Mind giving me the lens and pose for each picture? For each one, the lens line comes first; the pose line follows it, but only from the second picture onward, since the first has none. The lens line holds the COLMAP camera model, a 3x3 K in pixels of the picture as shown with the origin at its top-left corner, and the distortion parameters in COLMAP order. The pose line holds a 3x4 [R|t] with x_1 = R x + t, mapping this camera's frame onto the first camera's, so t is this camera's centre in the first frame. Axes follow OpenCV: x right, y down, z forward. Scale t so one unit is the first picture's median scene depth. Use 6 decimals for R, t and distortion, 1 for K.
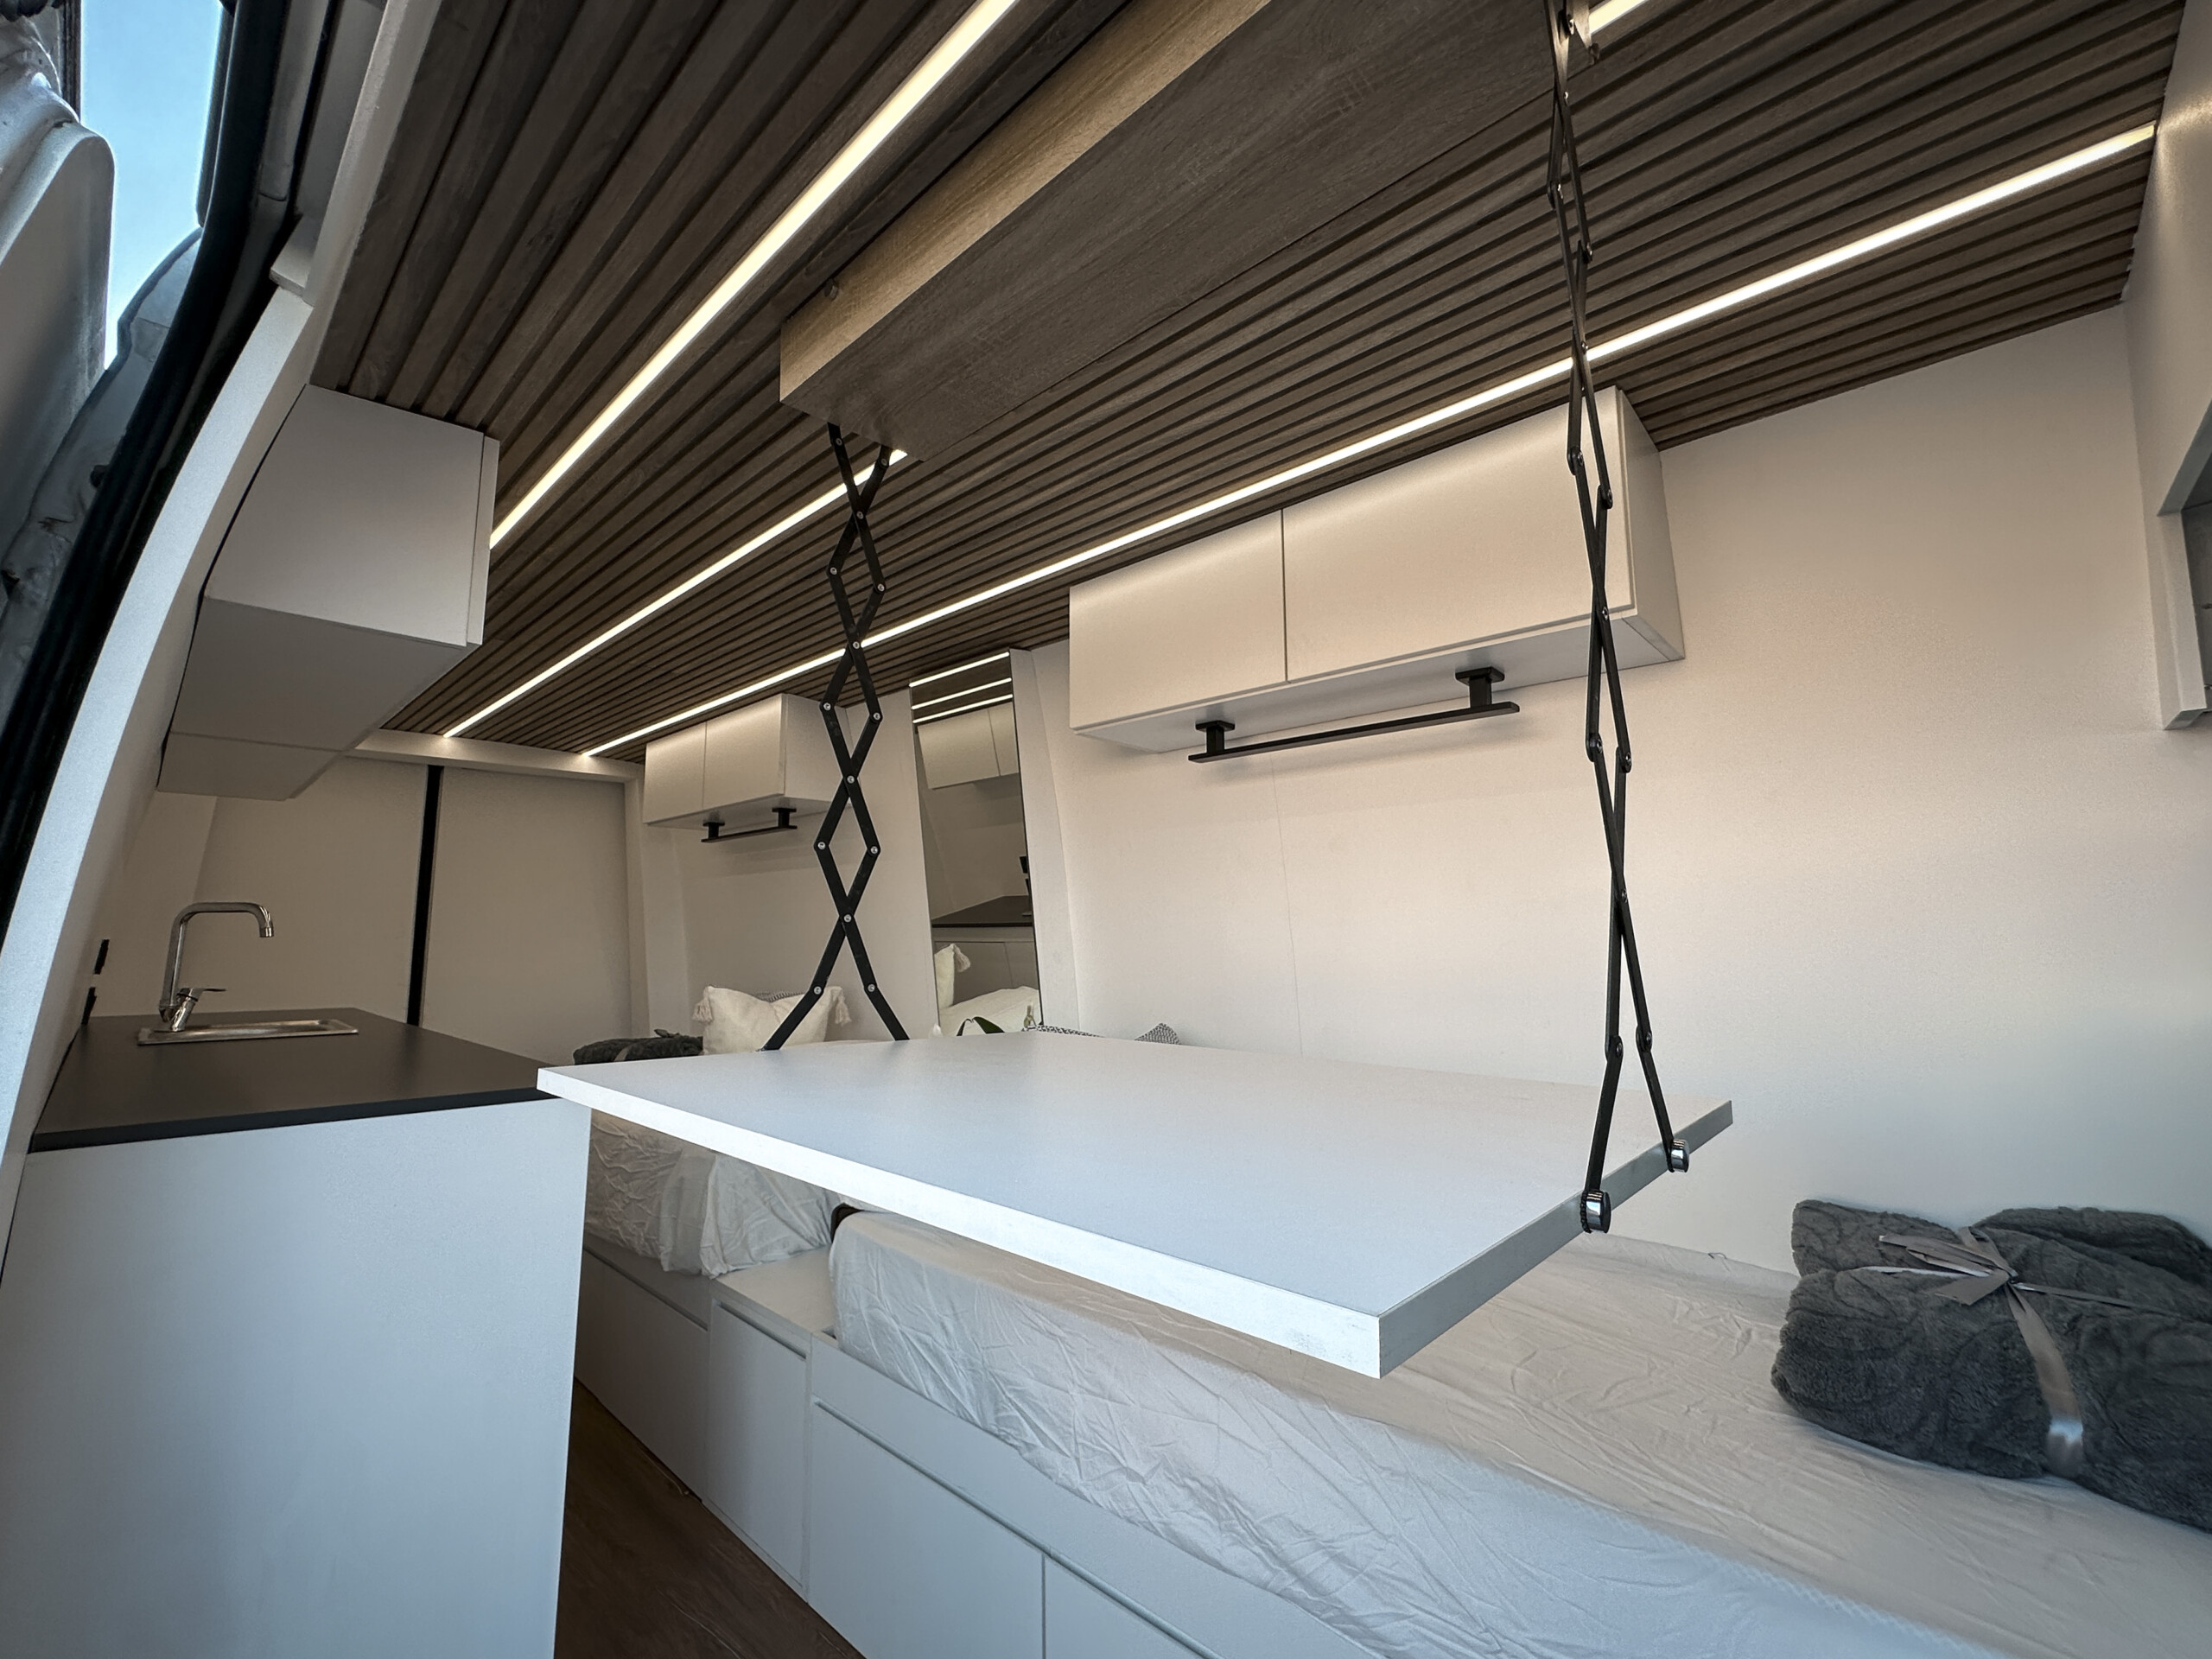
lens RADIAL K [[915.8, 0, 1109.7], [0, 915.8, 828.0], [0, 0, 1]] dist [-0.006568, -0.000082]
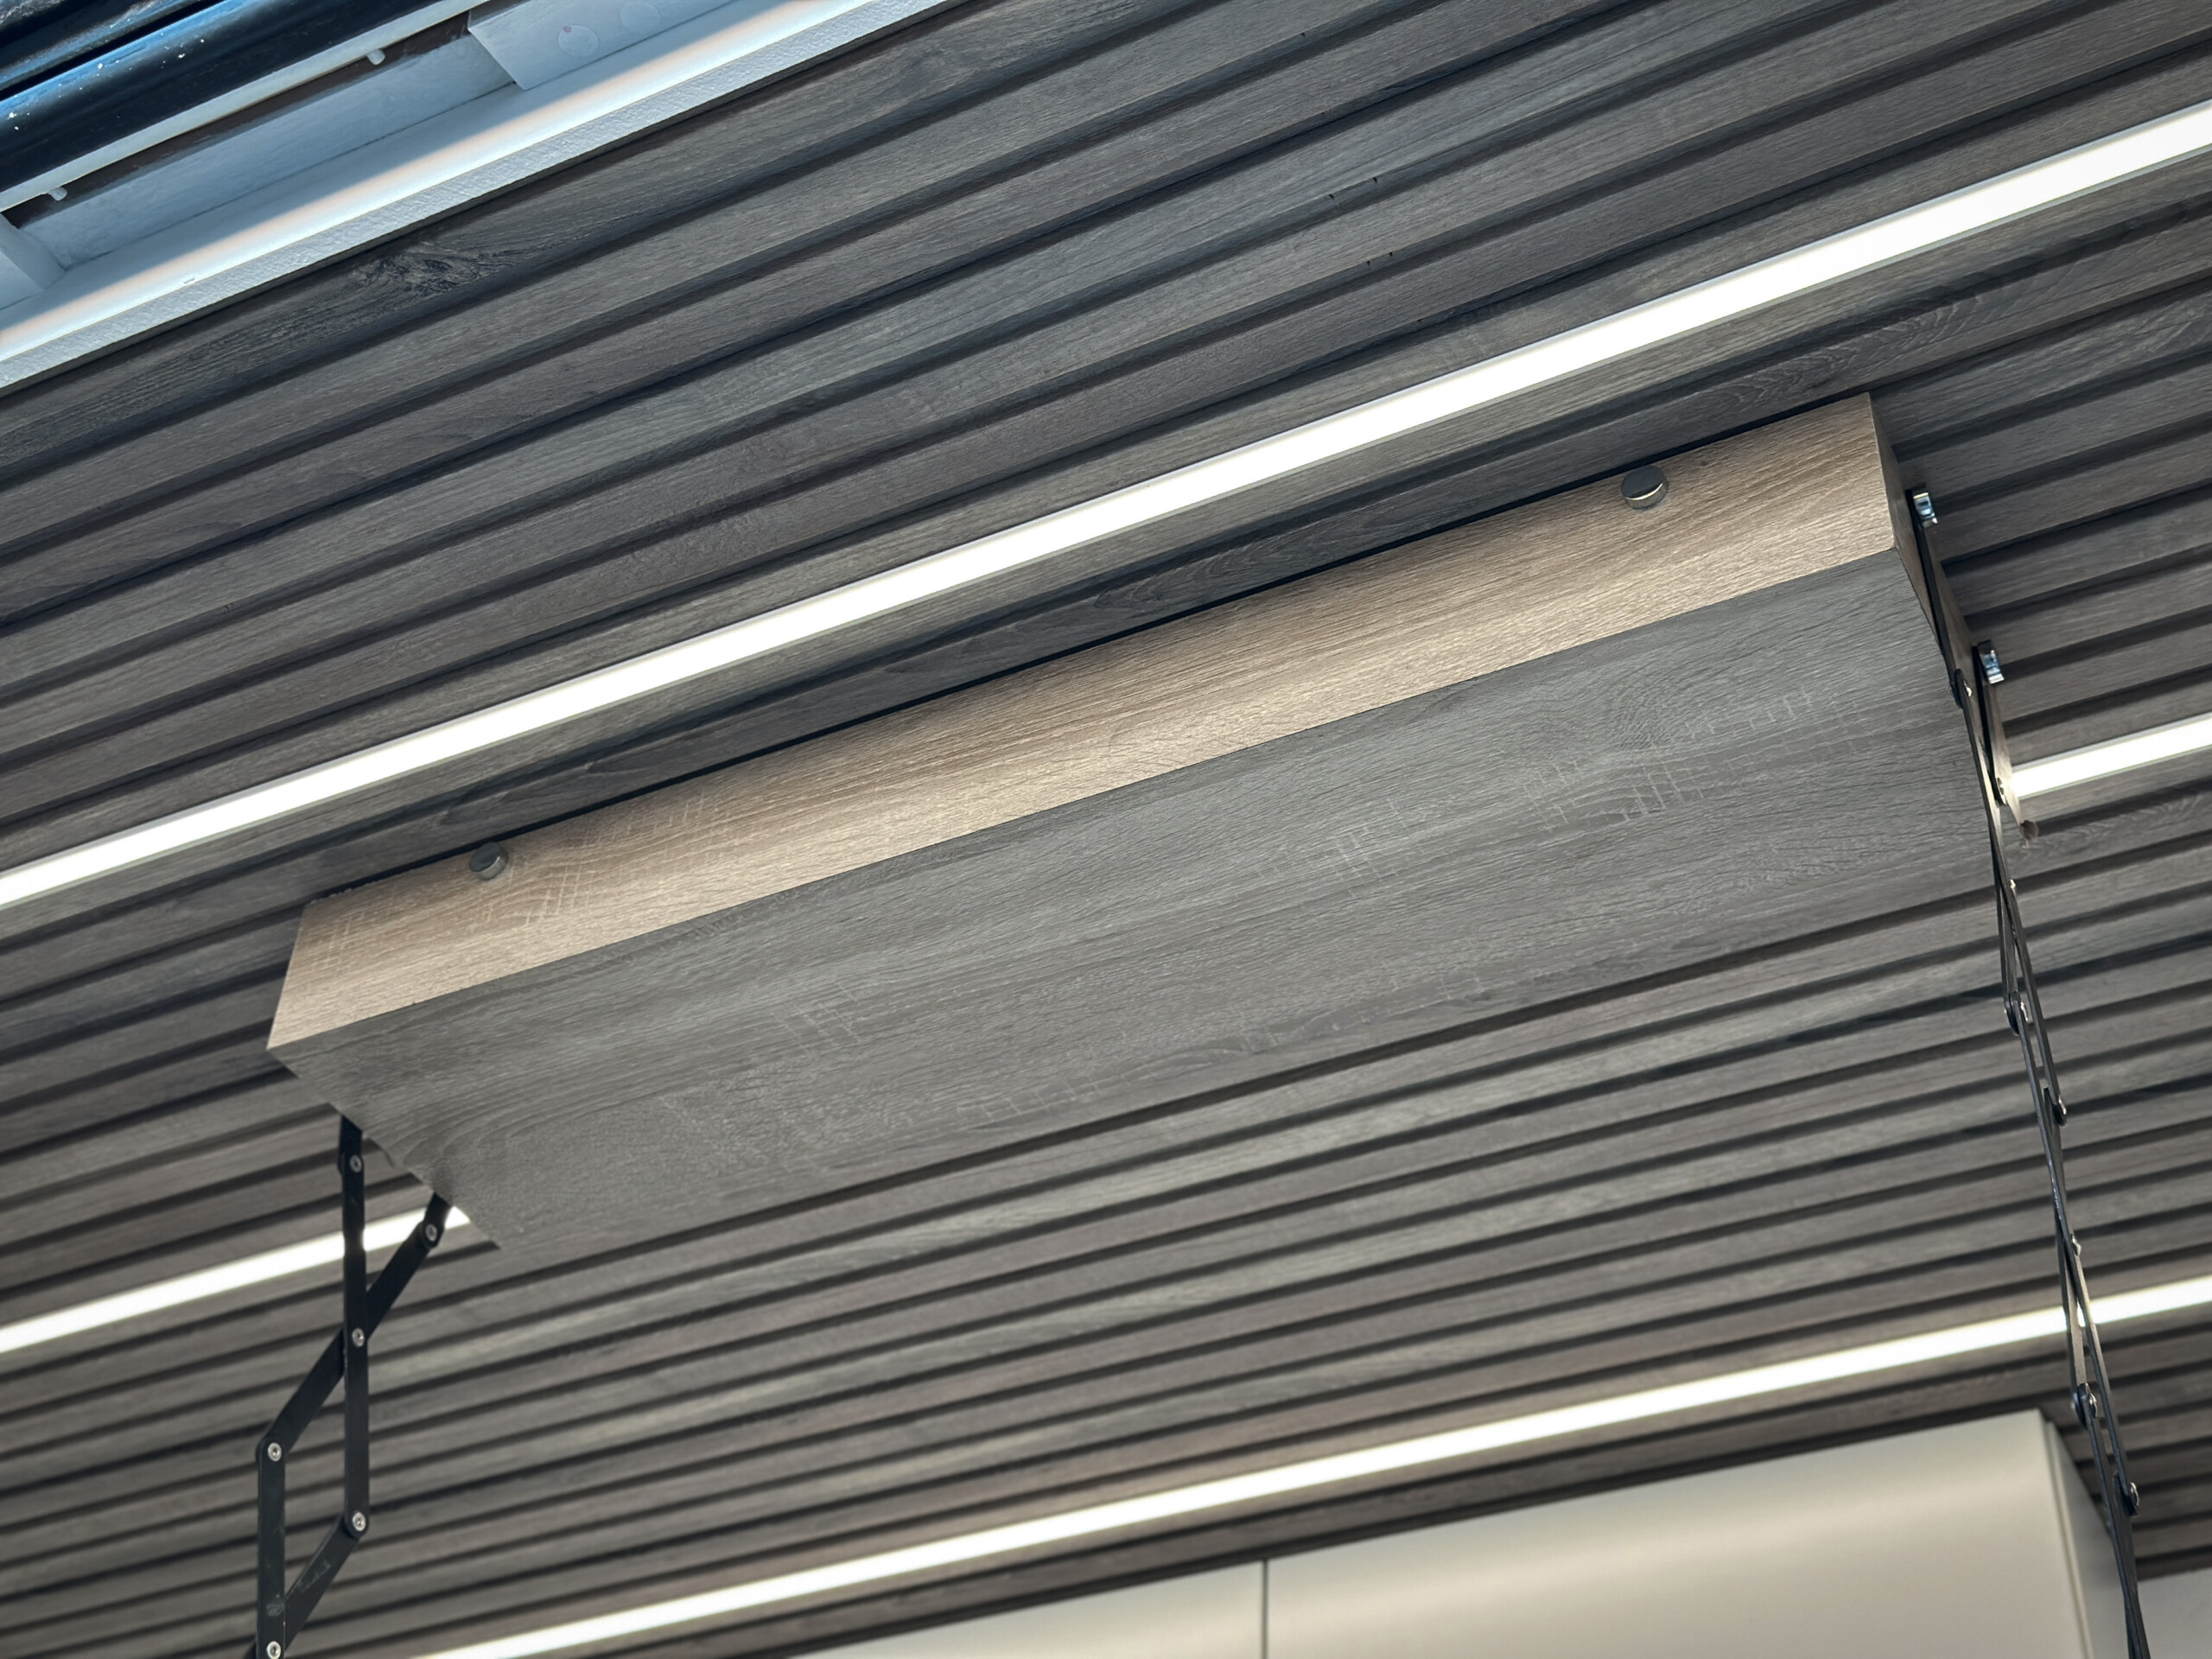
lens RADIAL K [[3082.3, 0, 1095.7], [0, 3082.3, 830.8], [0, 0, 1]] dist [0.151391, 0.000000]
pose [[0.957265, 0.226694, 0.179591, -0.281219], [-0.081694, 0.807631, -0.584002, 0.270545], [-0.277433, 0.544374, 0.791636, -0.312478]]
